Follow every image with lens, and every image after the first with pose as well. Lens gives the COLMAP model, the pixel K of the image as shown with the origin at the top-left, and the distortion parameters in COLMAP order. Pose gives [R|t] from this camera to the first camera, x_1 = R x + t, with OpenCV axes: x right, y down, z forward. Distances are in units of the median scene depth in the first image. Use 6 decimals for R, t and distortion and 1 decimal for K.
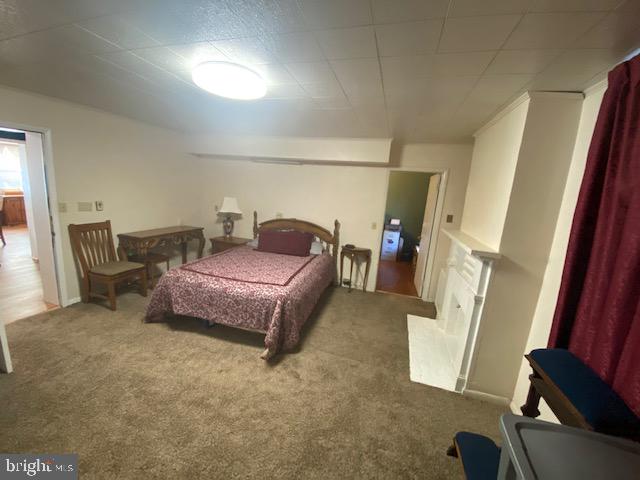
lens RADIAL K [[260.2, 0, 323.3], [0, 260.2, 239.8], [0, 0, 1]] dist [-0.017788, -0.000940]
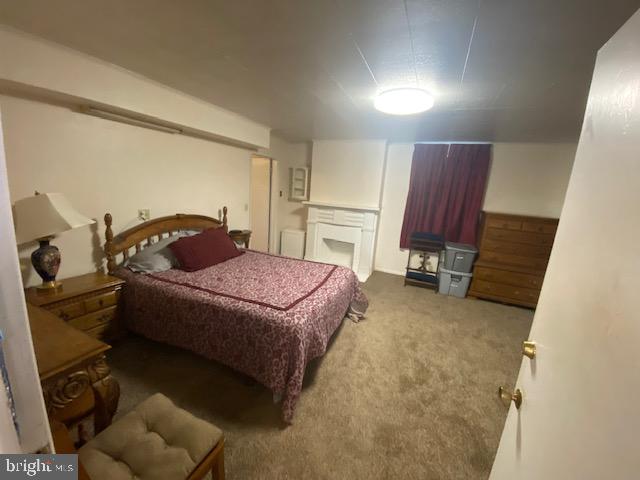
lens RADIAL K [[260.2, 0, 324.3], [0, 260.2, 241.5], [0, 0, 1]] dist [-0.017788, -0.000940]
pose [[0.103959, -0.266271, 0.958276, -0.970089], [0.120118, 0.959805, 0.253665, -0.181035], [-0.987302, 0.088735, 0.131764, 0.696152]]
